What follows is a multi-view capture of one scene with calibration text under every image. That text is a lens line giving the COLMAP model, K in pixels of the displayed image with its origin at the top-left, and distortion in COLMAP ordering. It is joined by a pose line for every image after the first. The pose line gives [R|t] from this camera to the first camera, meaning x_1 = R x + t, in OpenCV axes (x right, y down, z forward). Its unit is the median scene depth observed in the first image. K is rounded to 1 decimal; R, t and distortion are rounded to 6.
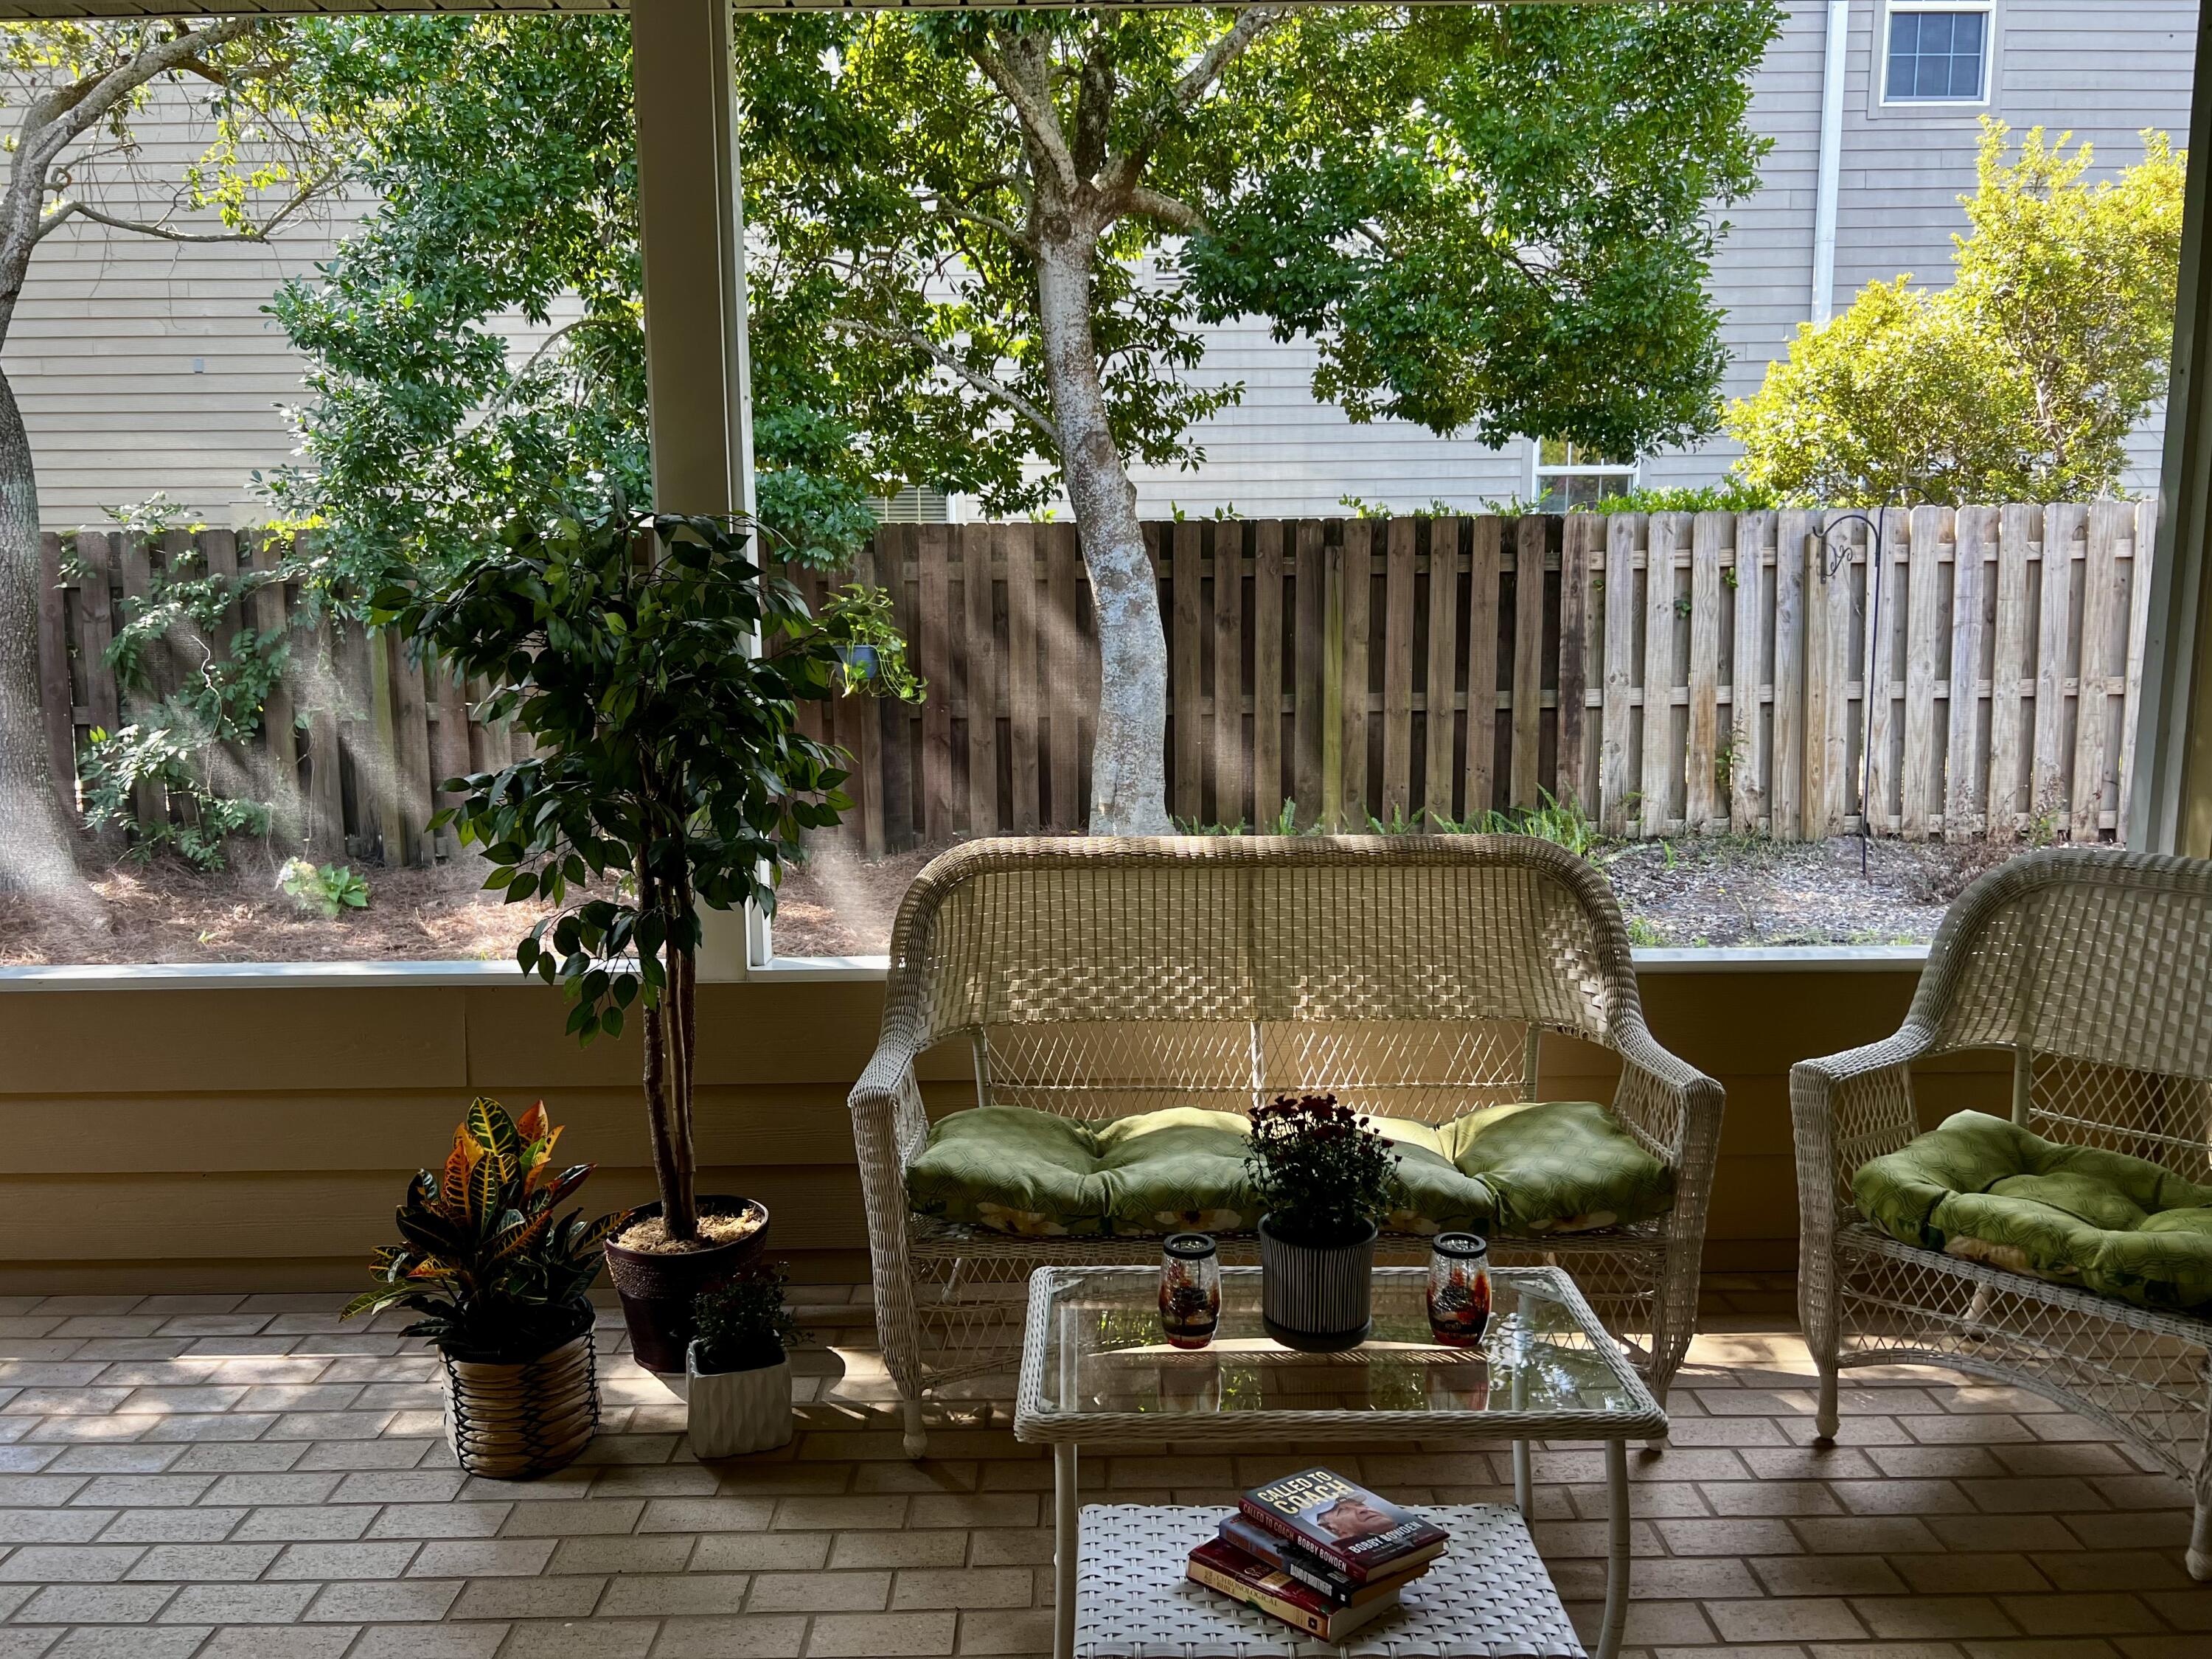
lens RADIAL K [[1668.3, 0, 1099.8], [0, 1668.3, 847.4], [0, 0, 1]] dist [0.117473, -0.209059]
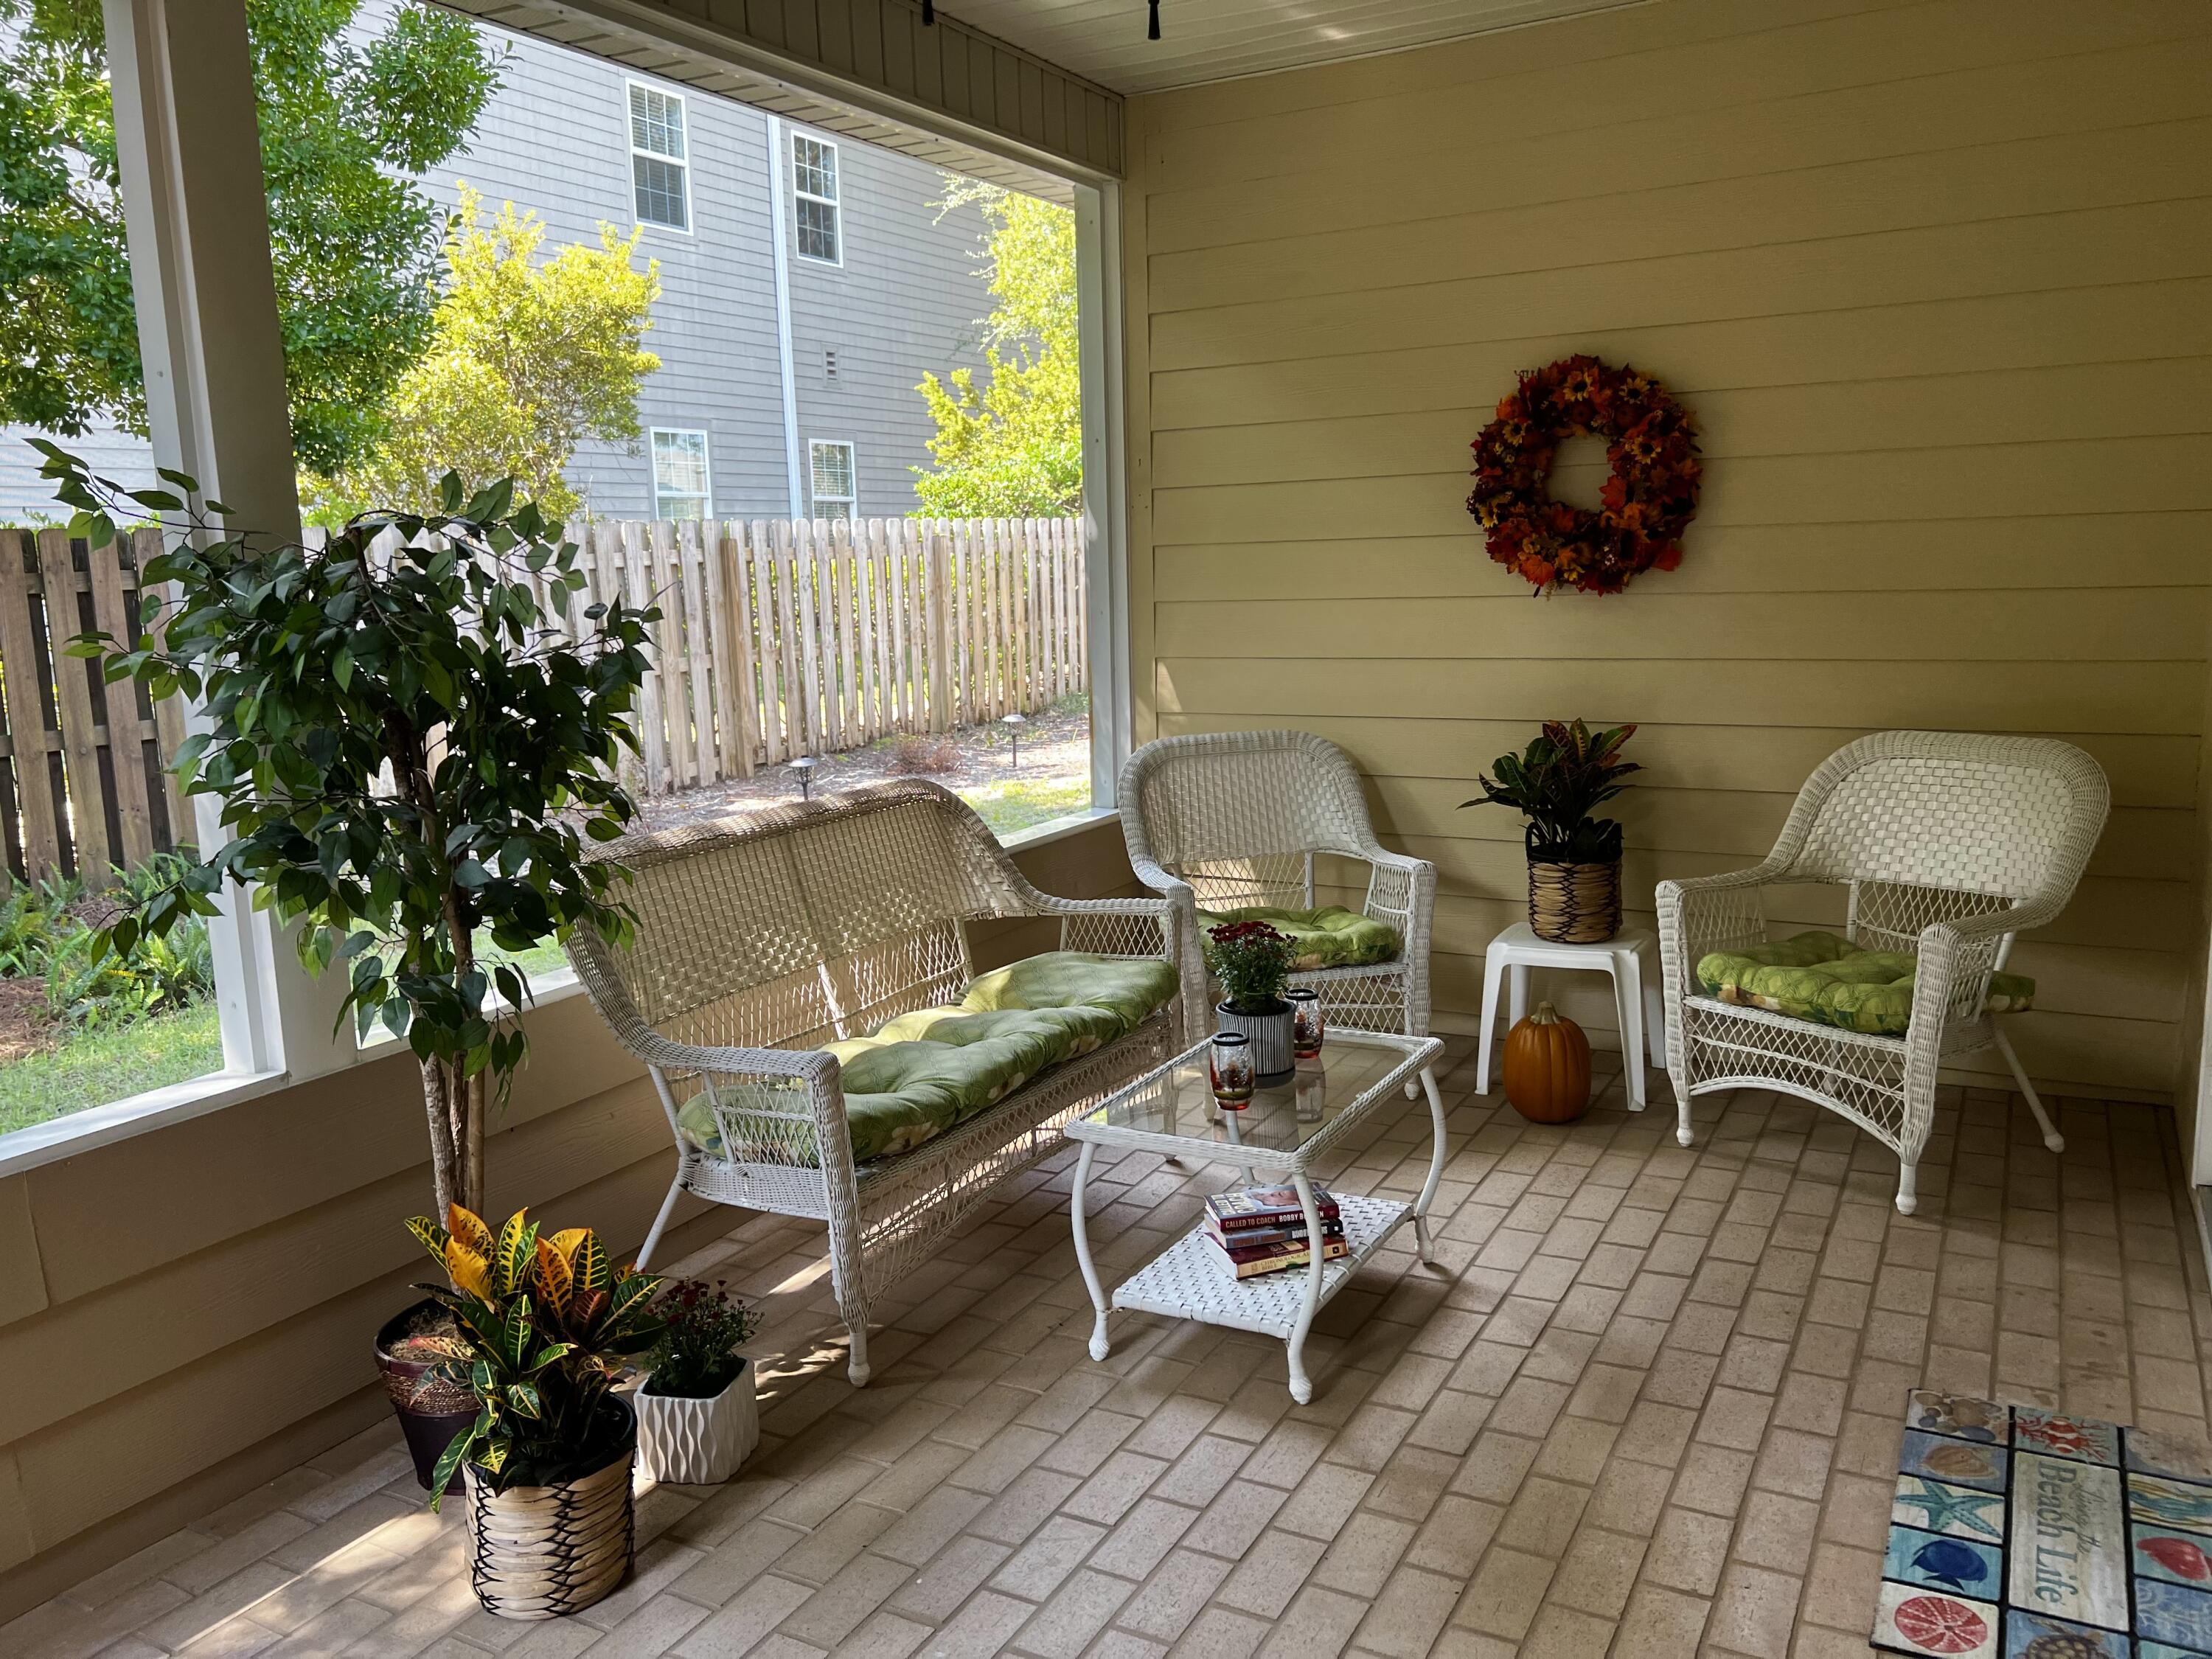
lens RADIAL K [[1668.3, 0, 1099.8], [0, 1668.3, 847.4], [0, 0, 1]] dist [0.117473, -0.209059]
pose [[0.475104, -0.154177, 0.866317, -0.930044], [0.165367, 0.982632, 0.084187, -0.047142], [-0.864251, 0.103262, 0.492348, 0.291265]]
